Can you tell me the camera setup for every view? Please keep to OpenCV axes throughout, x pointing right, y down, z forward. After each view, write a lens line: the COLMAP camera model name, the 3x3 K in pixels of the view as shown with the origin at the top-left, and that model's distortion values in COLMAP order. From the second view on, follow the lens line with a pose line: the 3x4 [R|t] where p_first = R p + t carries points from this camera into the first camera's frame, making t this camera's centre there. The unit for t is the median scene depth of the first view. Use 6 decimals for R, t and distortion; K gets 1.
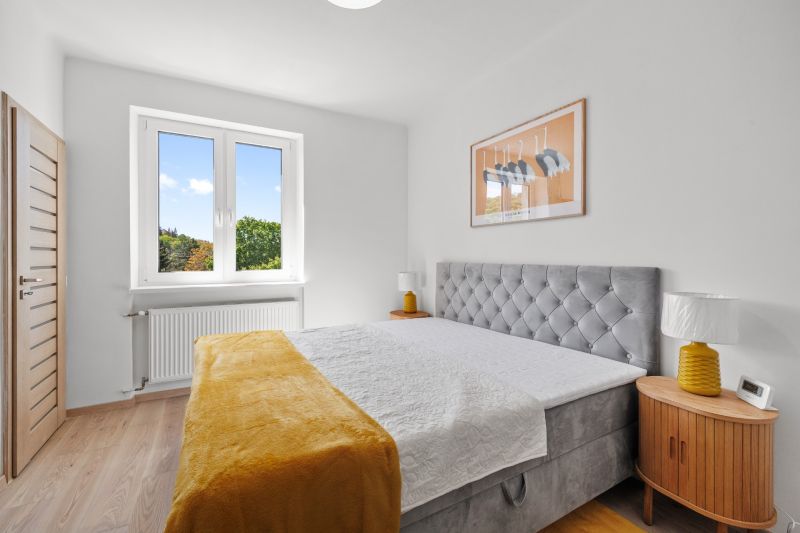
lens RADIAL K [[346.5, 0, 392.7], [0, 346.5, 256.2], [0, 0, 1]] dist [0.004429, 0.000839]
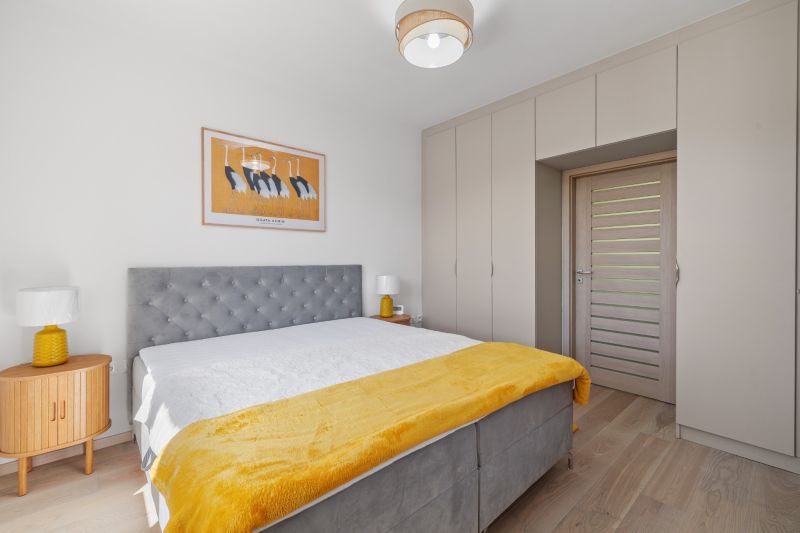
lens RADIAL K [[346.5, 0, 392.7], [0, 346.5, 256.2], [0, 0, 1]] dist [0.004429, 0.000839]
pose [[-0.209908, -0.015236, 0.977602, -0.824131], [-0.018216, 0.999766, 0.011671, -0.028491], [-0.977551, -0.015359, -0.210137, 0.845614]]
